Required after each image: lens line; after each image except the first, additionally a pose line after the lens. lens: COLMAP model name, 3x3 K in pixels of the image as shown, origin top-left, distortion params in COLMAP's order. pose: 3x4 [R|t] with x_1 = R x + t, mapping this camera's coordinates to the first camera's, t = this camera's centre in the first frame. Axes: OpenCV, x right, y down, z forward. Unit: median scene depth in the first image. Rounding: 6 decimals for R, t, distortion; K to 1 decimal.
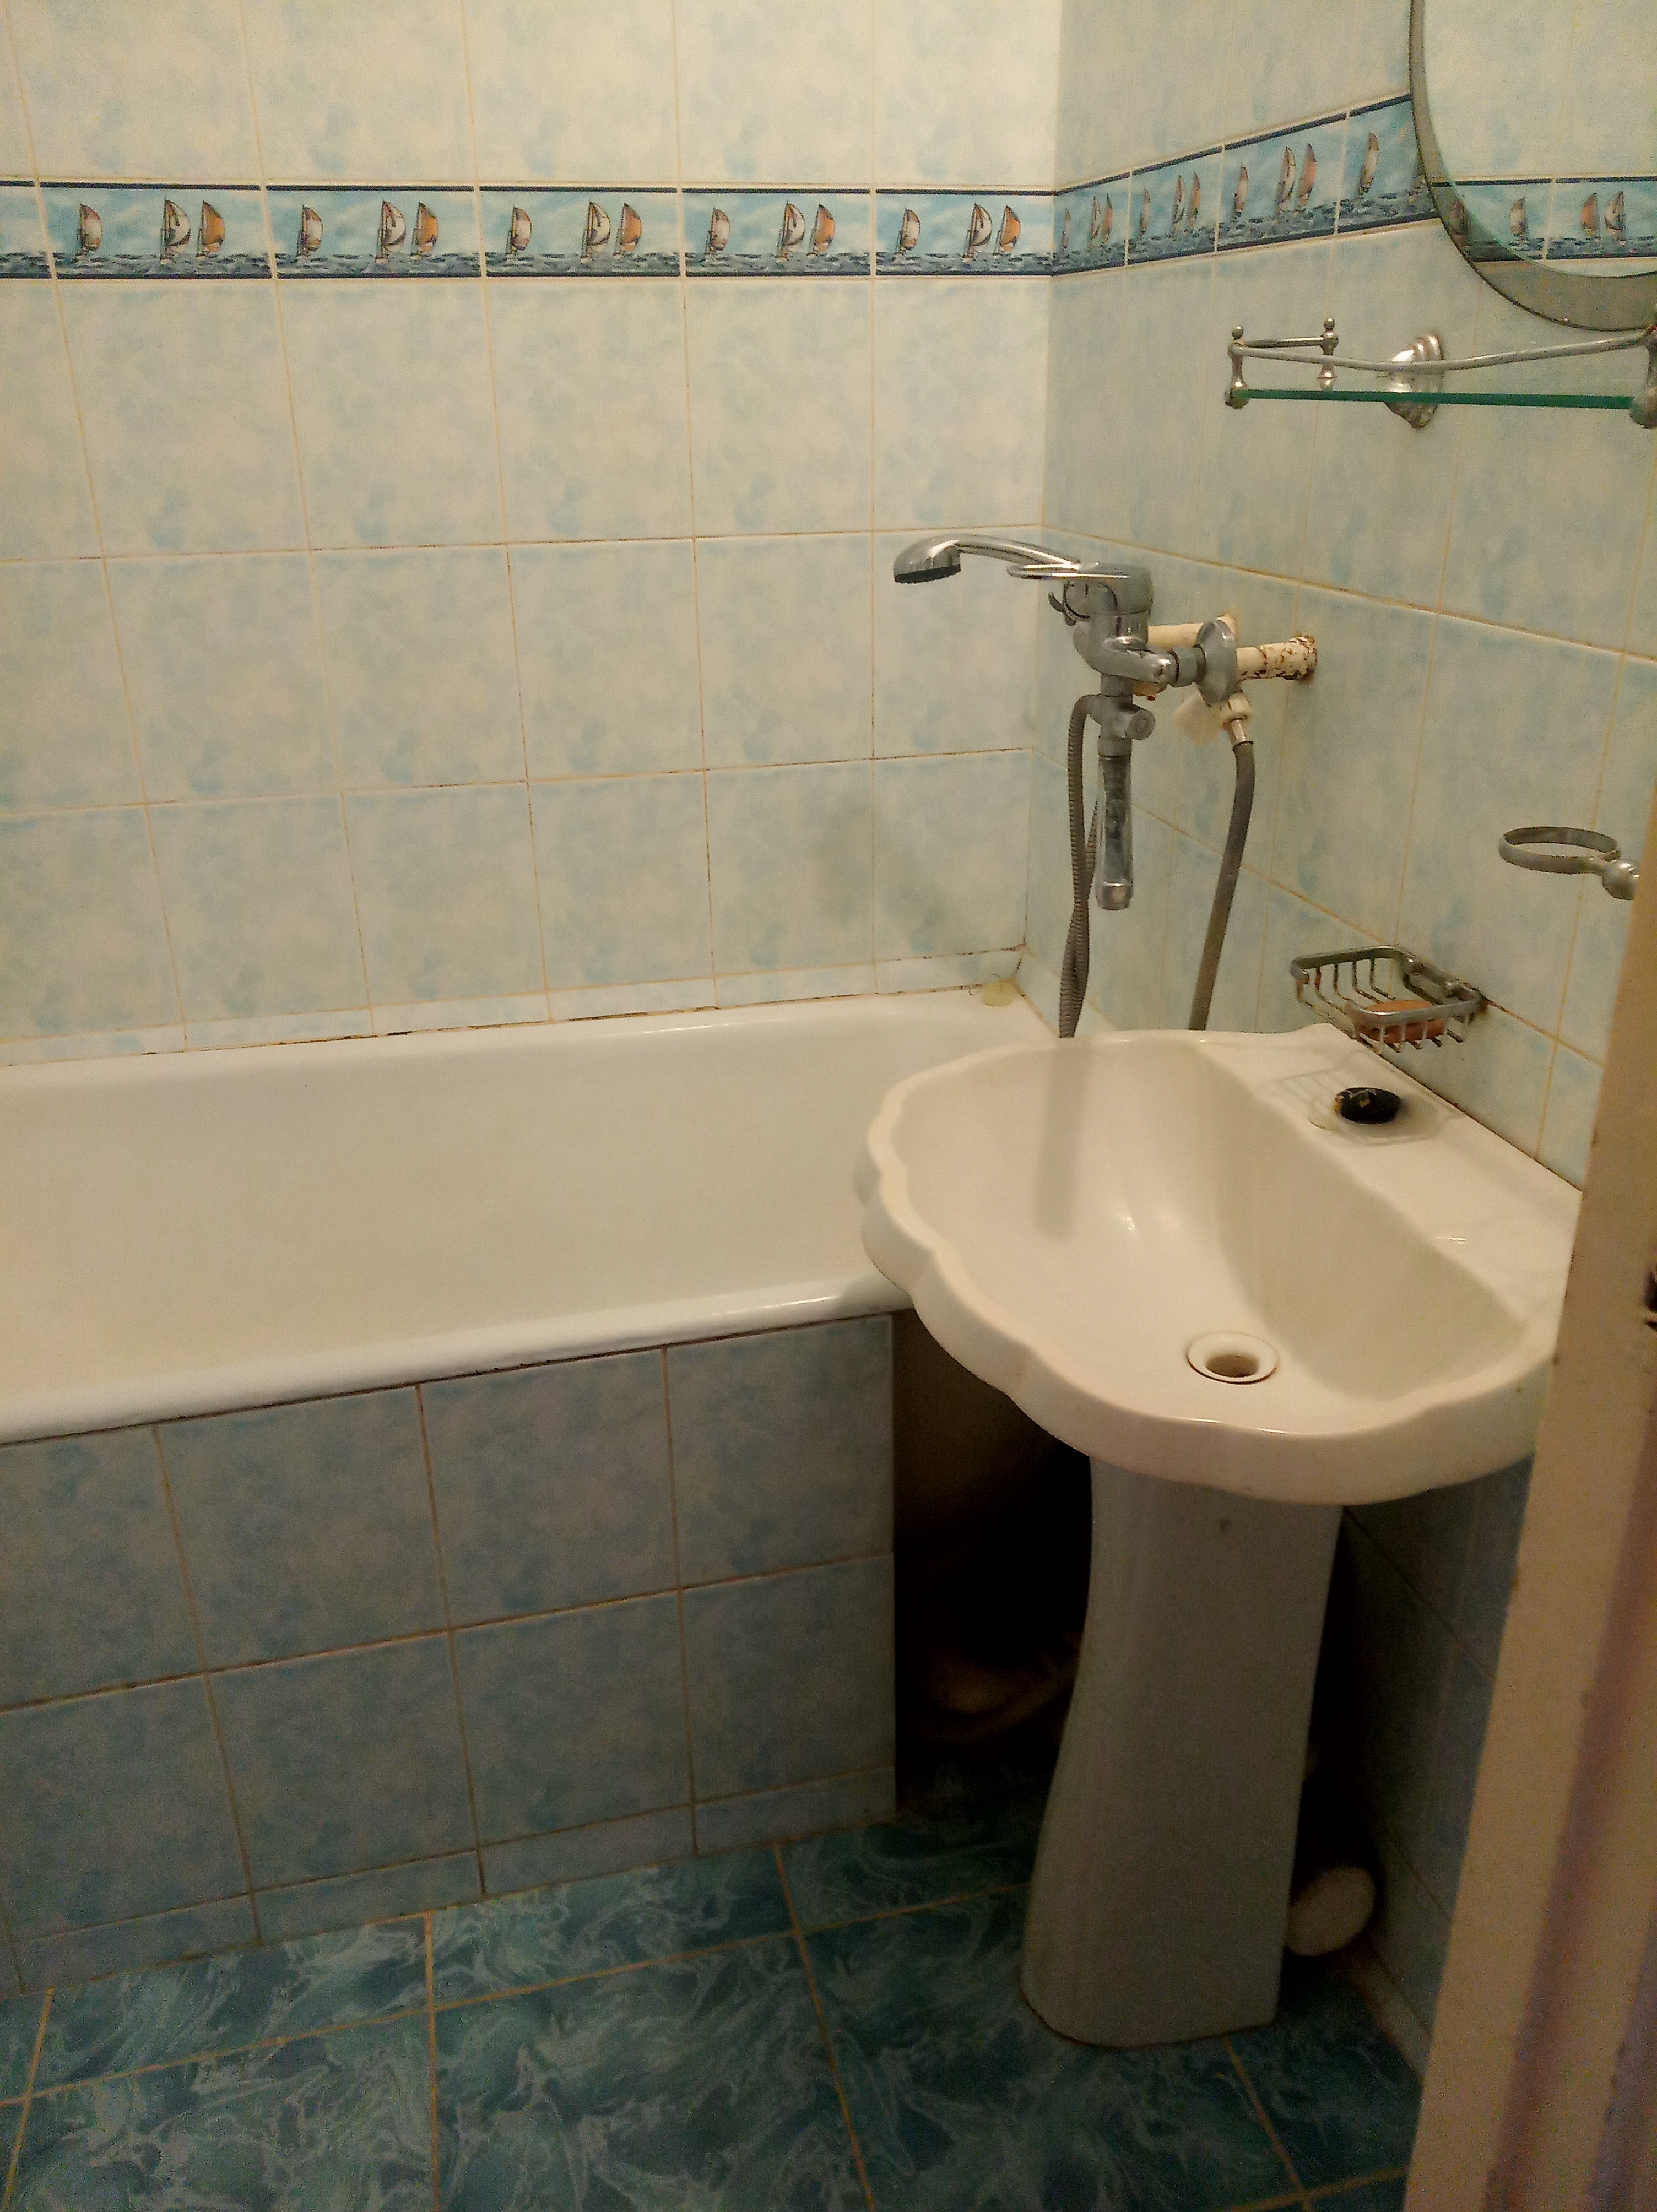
lens RADIAL K [[1698.7, 0, 829.1], [0, 1698.7, 1113.2], [0, 0, 1]] dist [0.047772, -0.059774]
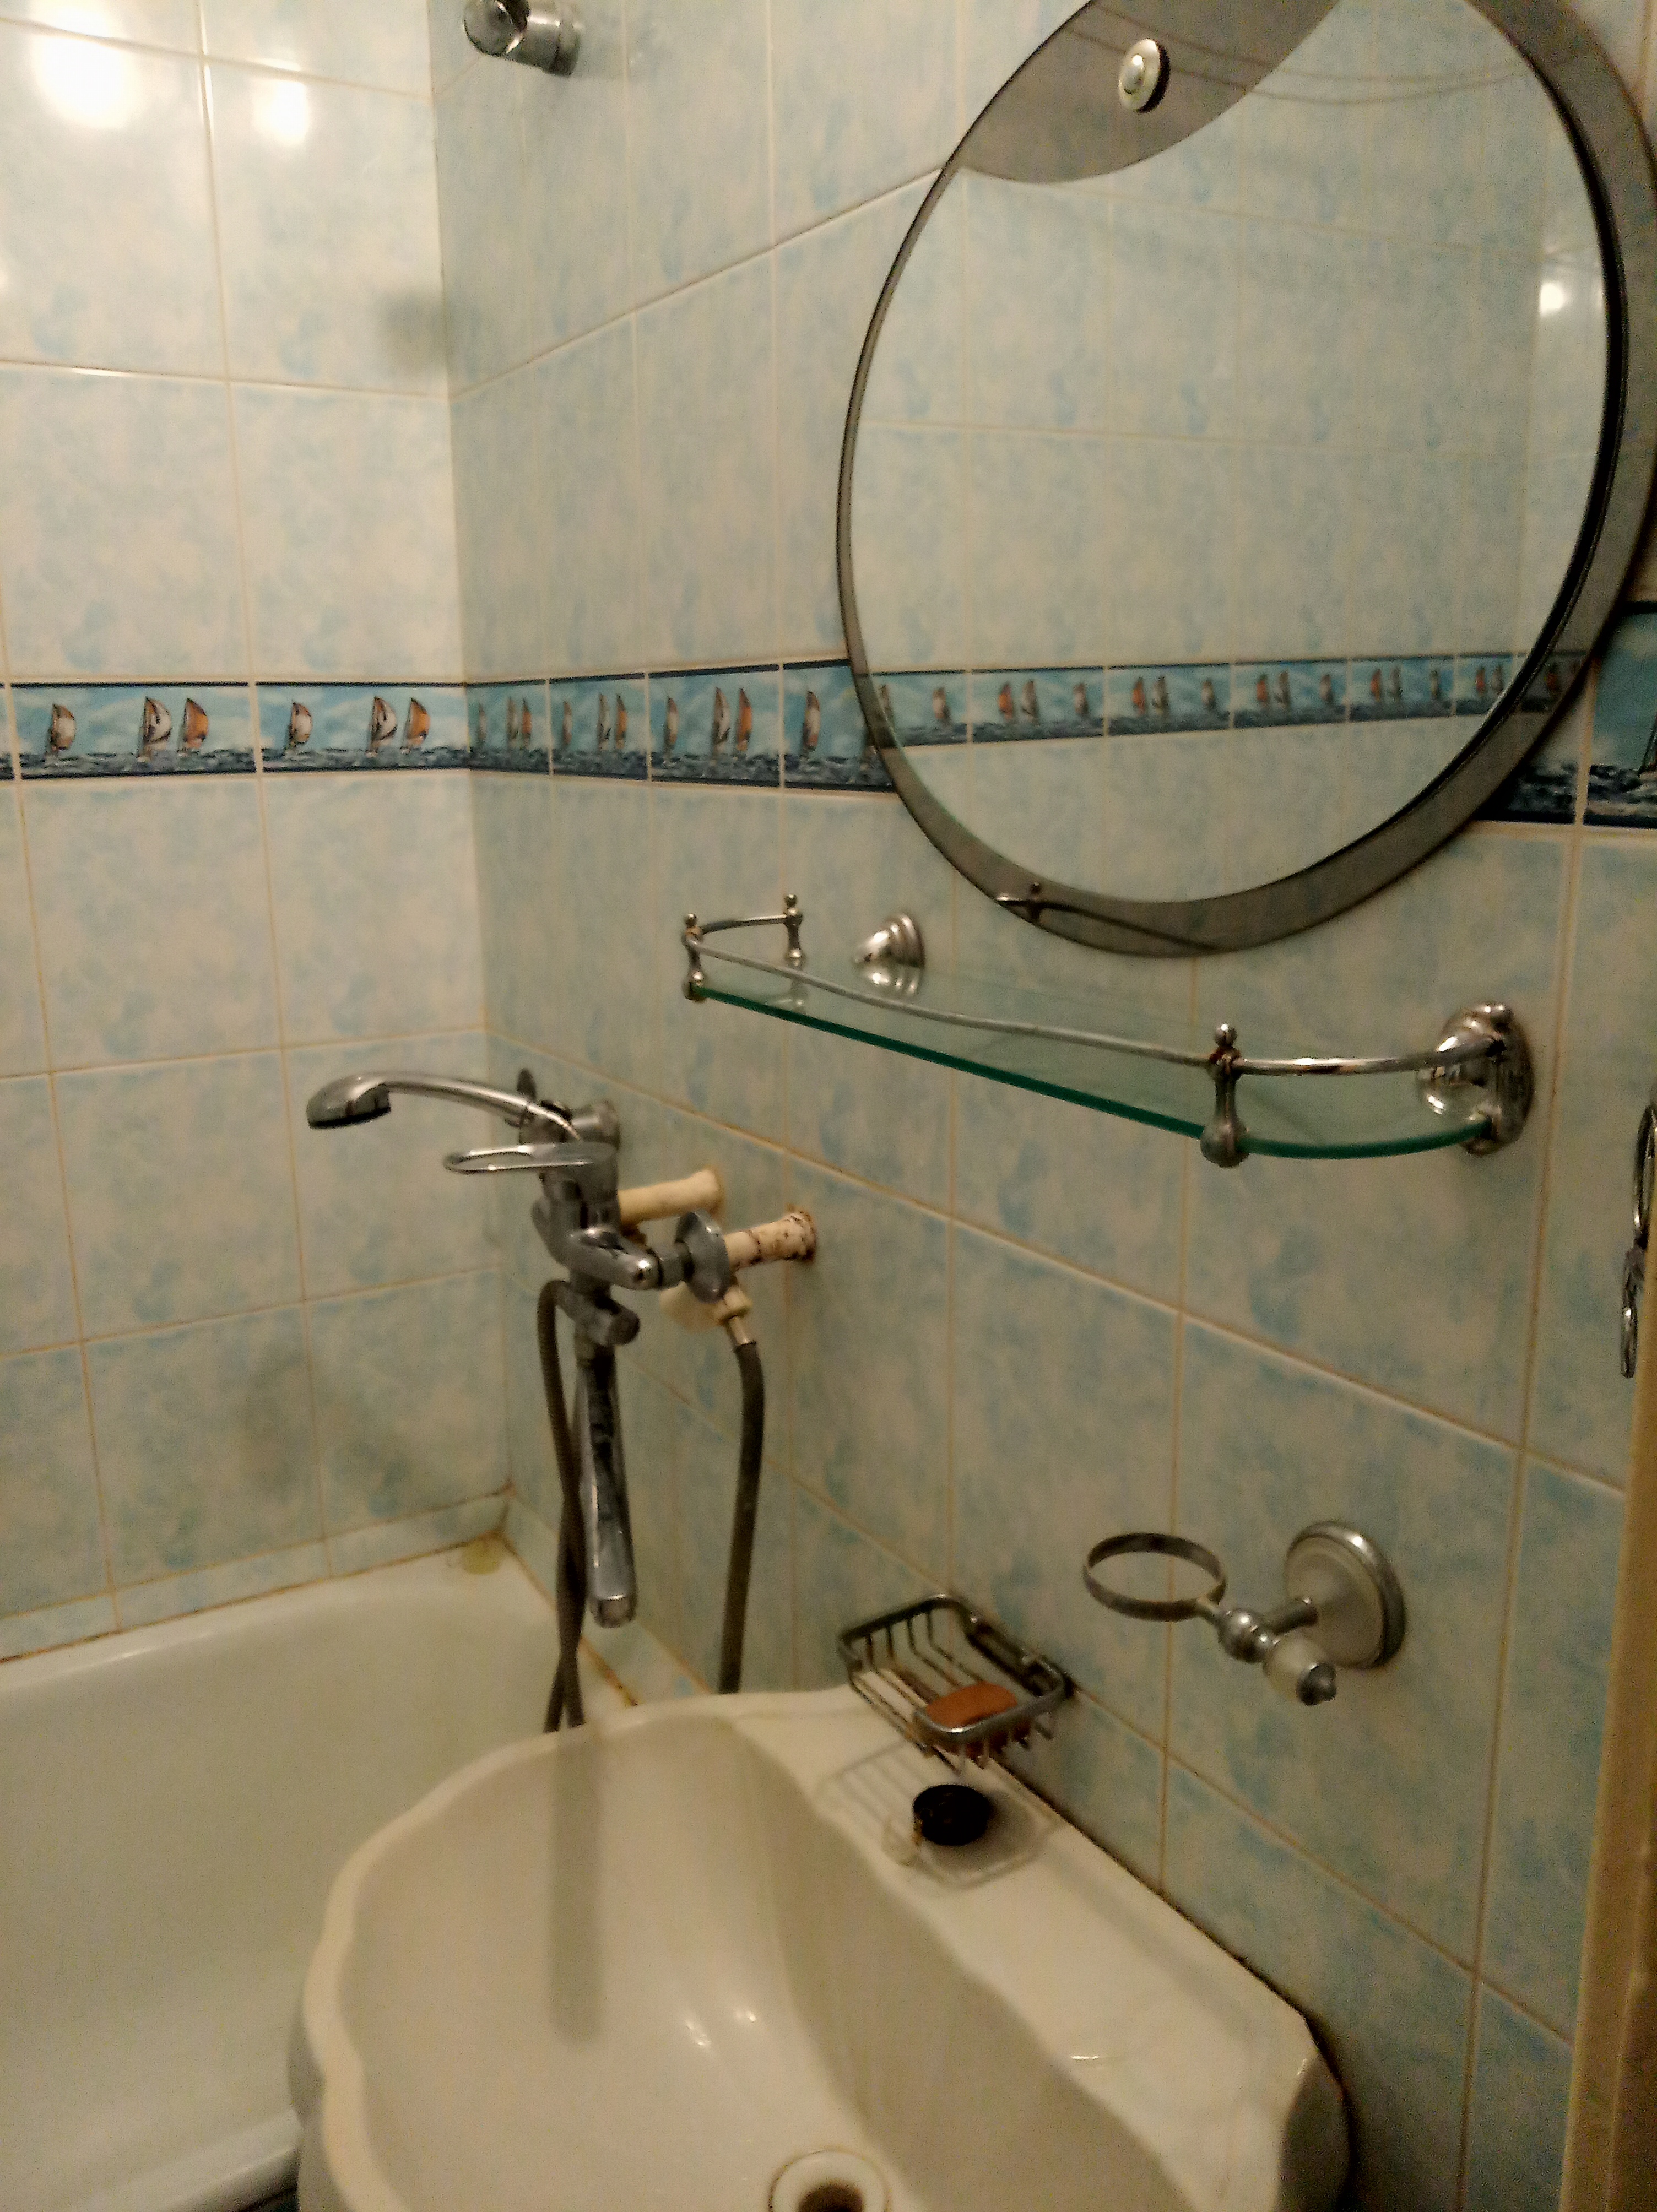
lens RADIAL K [[1698.7, 0, 822.5], [0, 1698.7, 1109.1], [0, 0, 1]] dist [0.047772, -0.059774]
pose [[0.953601, -0.067836, 0.293333, 0.038776], [0.119784, 0.979340, -0.162926, -0.179483], [-0.276221, 0.190502, 0.942025, 0.168758]]
